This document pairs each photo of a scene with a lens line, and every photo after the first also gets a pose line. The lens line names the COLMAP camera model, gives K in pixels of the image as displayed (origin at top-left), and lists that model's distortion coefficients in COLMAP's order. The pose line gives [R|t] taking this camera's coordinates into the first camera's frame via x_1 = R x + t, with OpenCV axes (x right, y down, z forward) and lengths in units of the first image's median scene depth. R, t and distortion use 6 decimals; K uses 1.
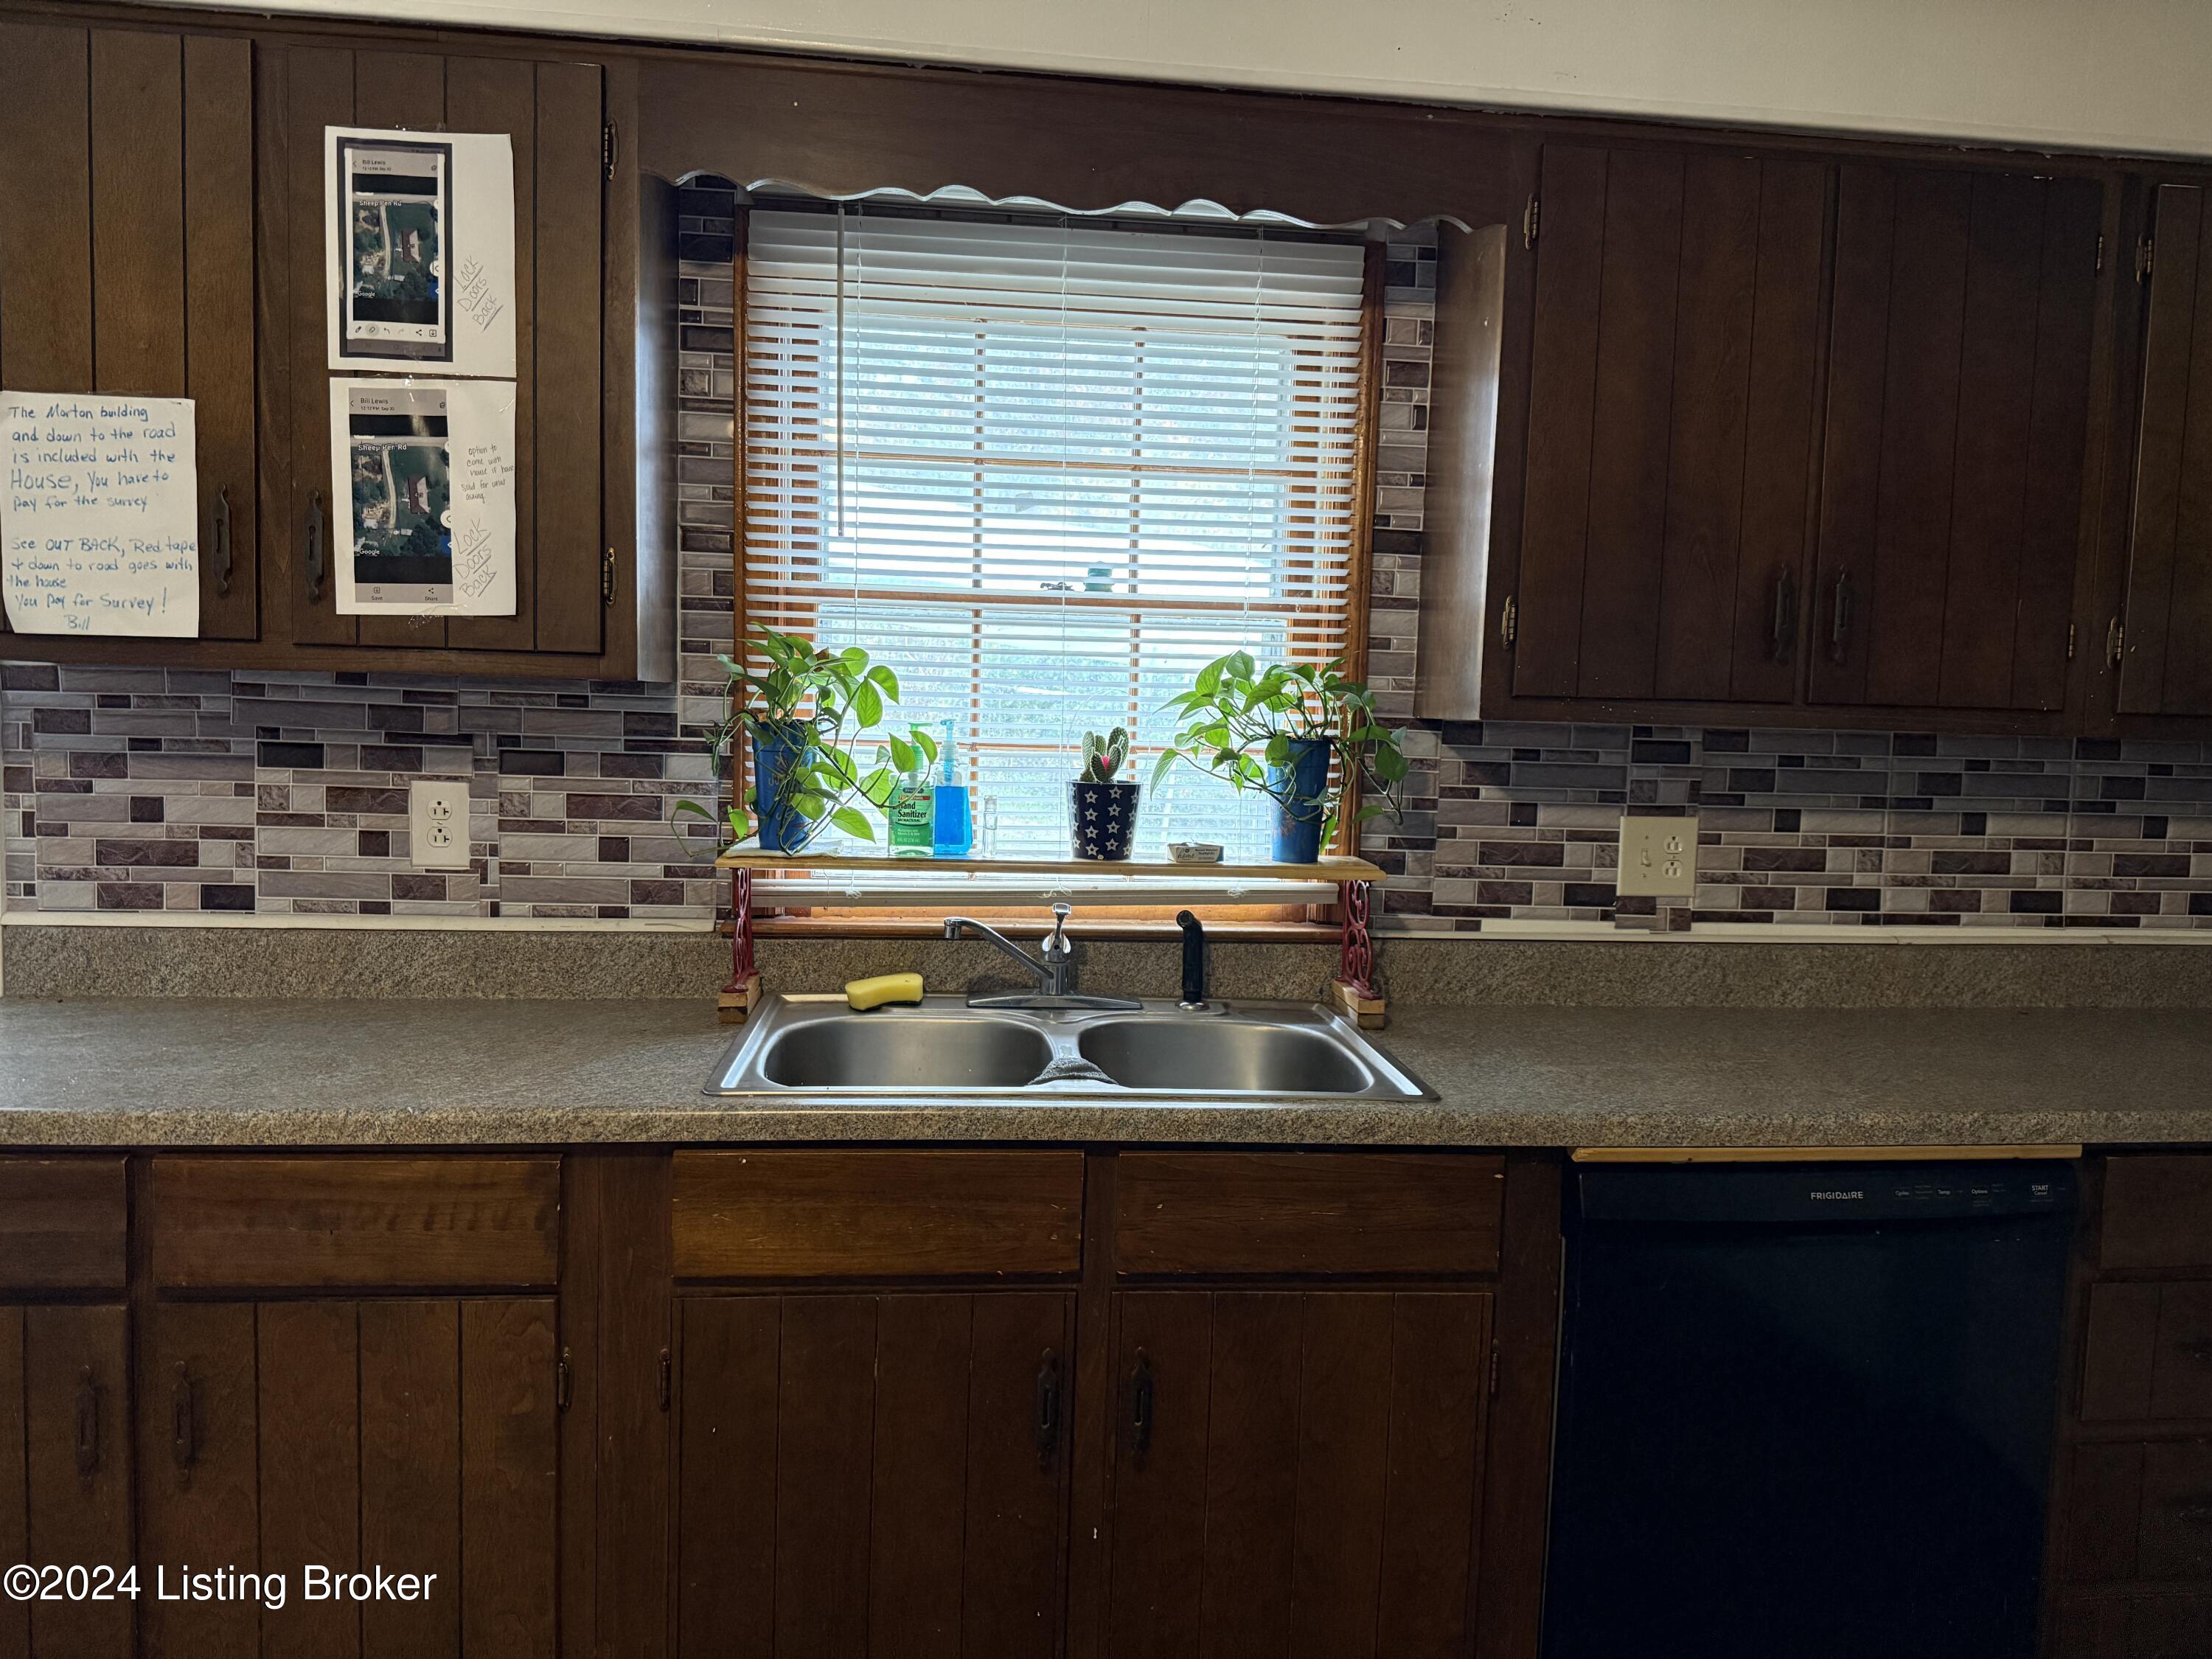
lens RADIAL K [[1540.0, 0, 1100.5], [0, 1540.0, 824.0], [0, 0, 1]] dist [0.012946, -0.024034]
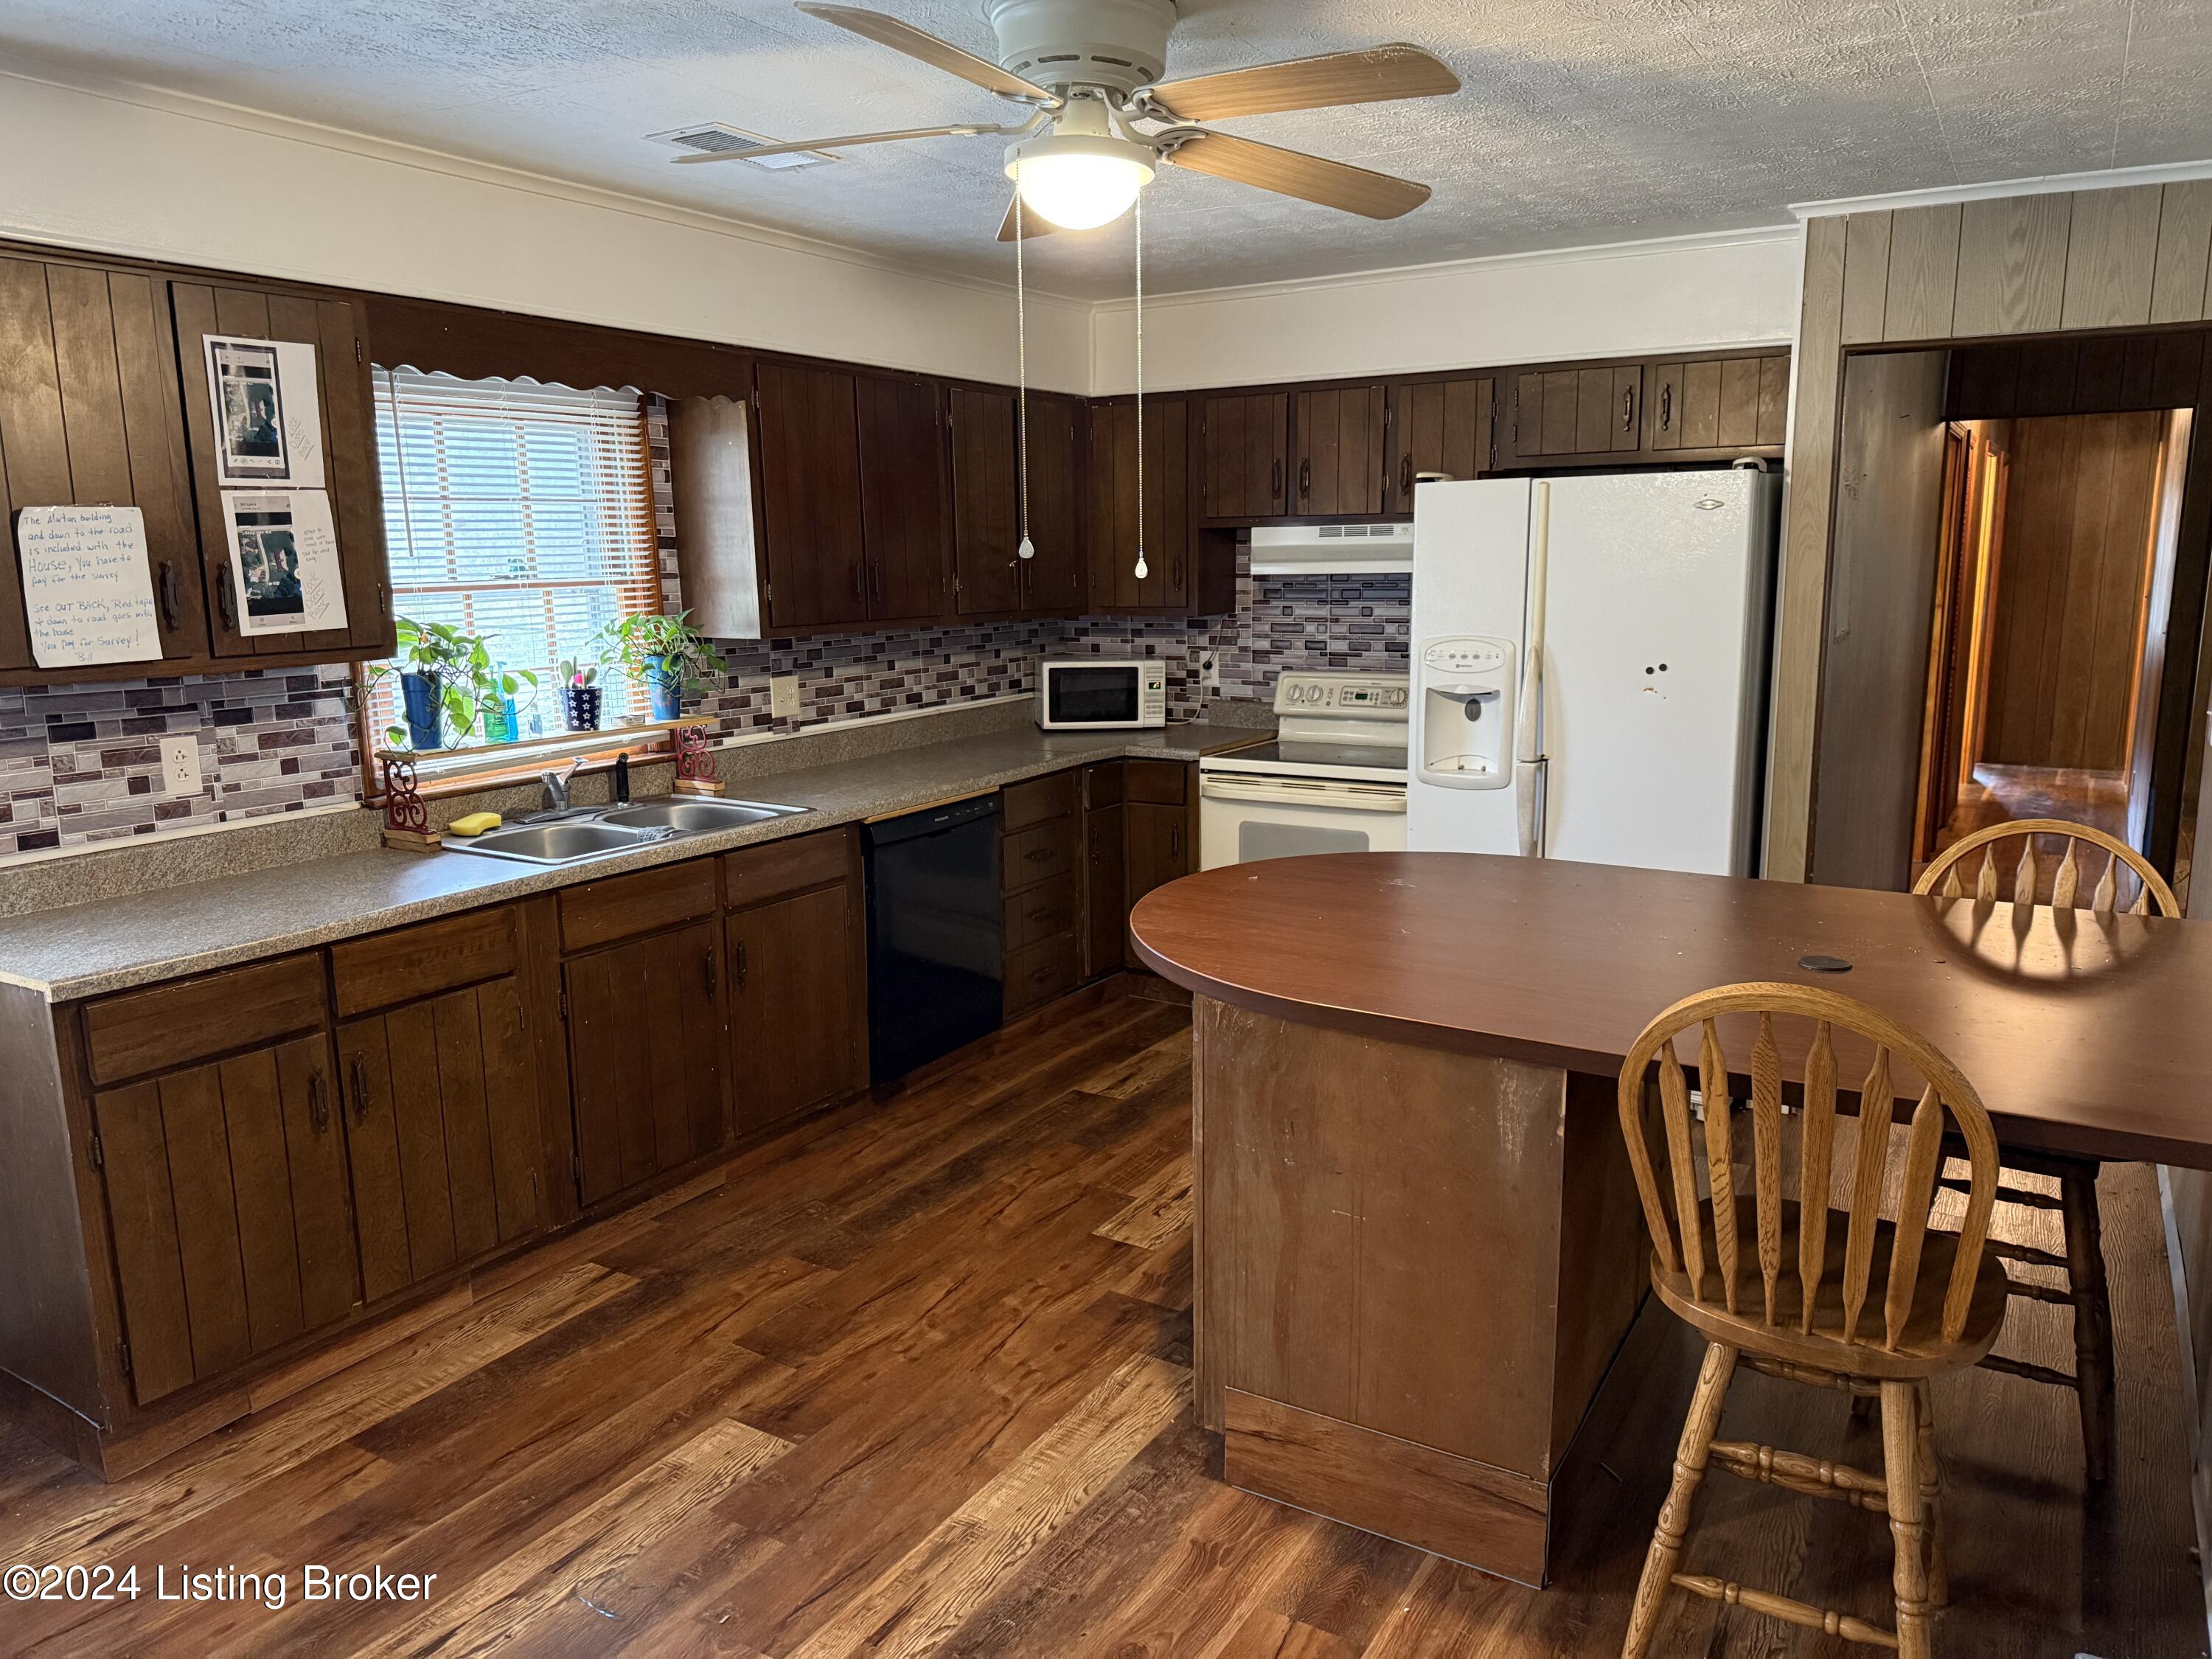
lens RADIAL K [[1540.0, 0, 1117.1], [0, 1540.0, 838.2], [0, 0, 1]] dist [0.012946, -0.024034]
pose [[0.604630, -0.183370, 0.775112, -1.058708], [0.089766, 0.982627, 0.162440, -0.092697], [-0.791432, -0.028637, 0.610586, -0.628107]]
